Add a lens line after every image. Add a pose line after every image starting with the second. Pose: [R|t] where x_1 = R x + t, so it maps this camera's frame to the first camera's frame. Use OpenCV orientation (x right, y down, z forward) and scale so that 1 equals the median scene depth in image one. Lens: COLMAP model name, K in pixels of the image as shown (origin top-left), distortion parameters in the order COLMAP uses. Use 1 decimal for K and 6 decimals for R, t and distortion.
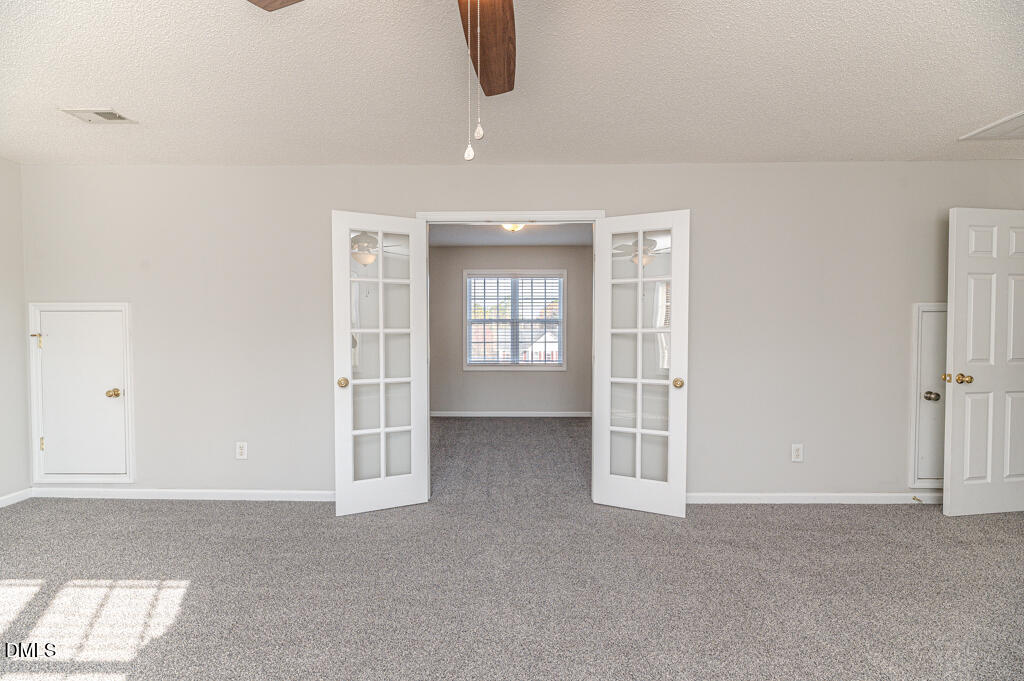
lens RADIAL K [[404.5, 0, 509.7], [0, 404.5, 339.3], [0, 0, 1]] dist [0.001513, 0.000377]
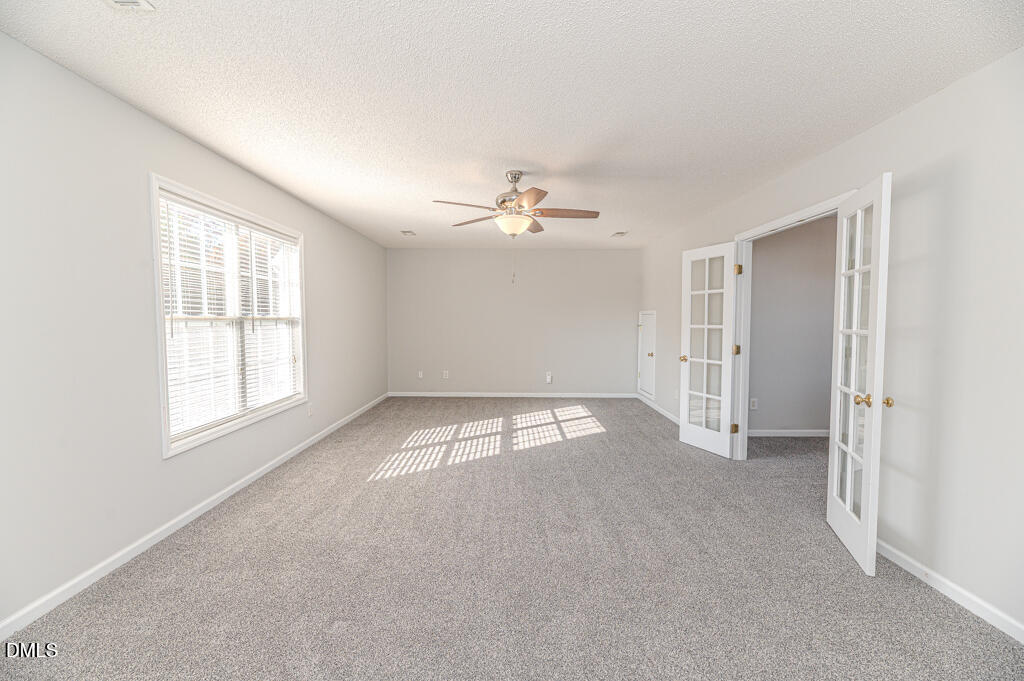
lens RADIAL K [[404.5, 0, 509.7], [0, 404.5, 339.3], [0, 0, 1]] dist [0.001513, 0.000377]
pose [[-0.000223, 0.045649, -0.998958, 1.144493], [-0.021585, 0.998725, 0.045643, -0.025297], [0.999767, 0.021573, 0.000763, 0.307777]]
